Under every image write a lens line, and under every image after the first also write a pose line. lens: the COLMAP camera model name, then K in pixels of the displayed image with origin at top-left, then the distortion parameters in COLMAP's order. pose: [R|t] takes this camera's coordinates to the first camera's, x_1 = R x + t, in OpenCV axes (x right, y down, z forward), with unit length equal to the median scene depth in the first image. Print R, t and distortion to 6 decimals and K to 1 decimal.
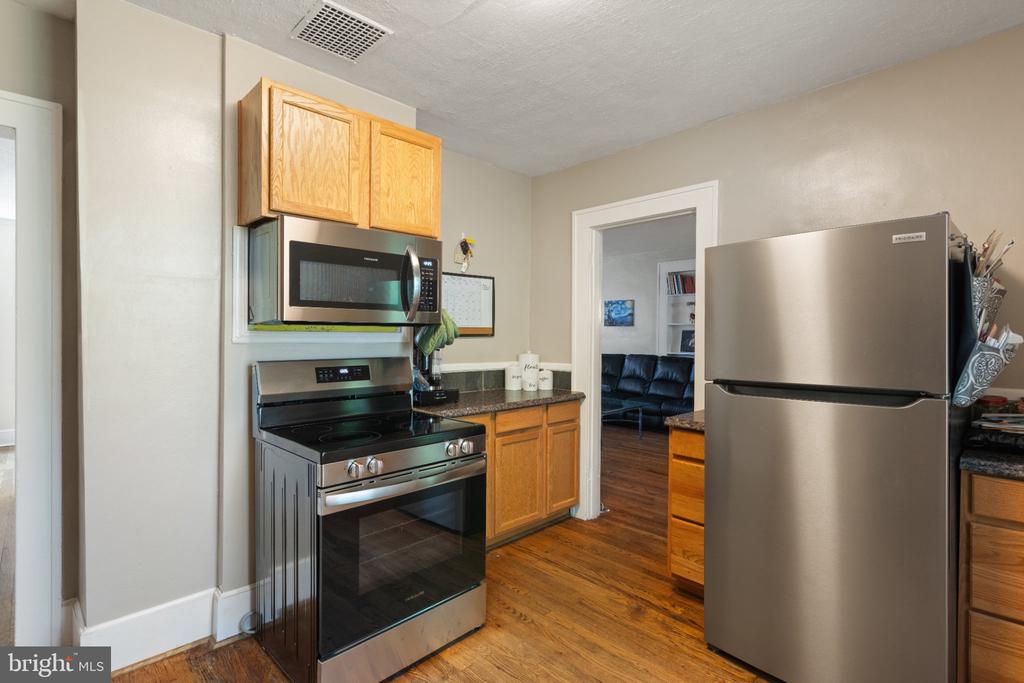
lens RADIAL K [[498.8, 0, 483.8], [0, 498.8, 339.6], [0, 0, 1]] dist [0.010727, 0.002003]
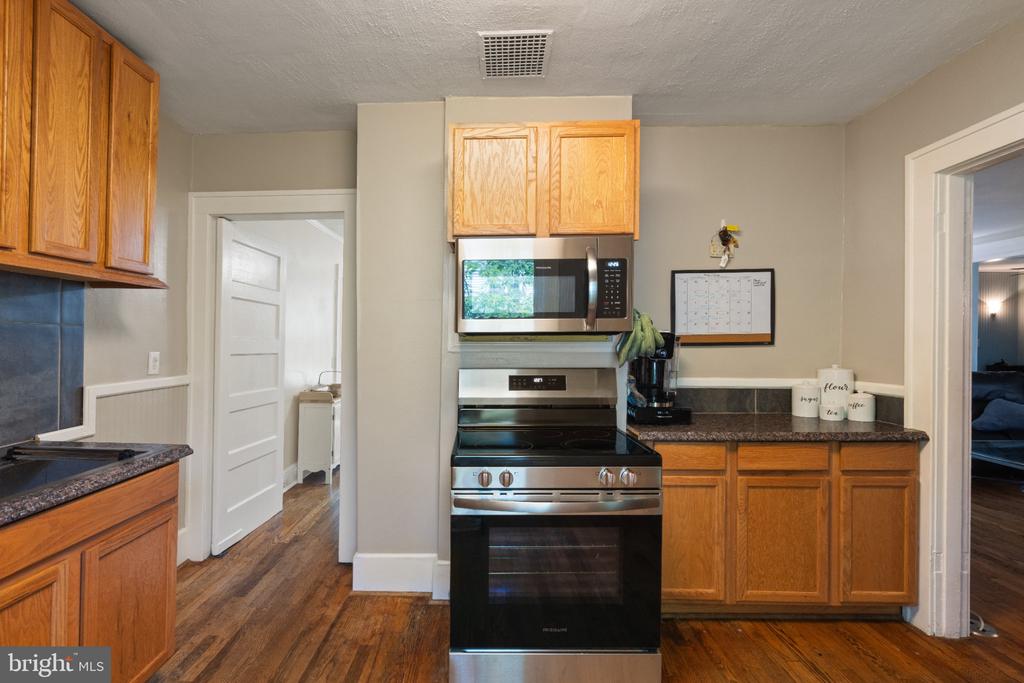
lens RADIAL K [[470.5, 0, 508.1], [0, 470.5, 340.2], [0, 0, 1]] dist [0.003137, 0.001296]
pose [[0.710551, -0.013170, -0.703522, 0.285537], [0.000576, 0.999835, -0.018135, -0.000813], [0.703645, 0.012481, 0.710442, 0.222730]]
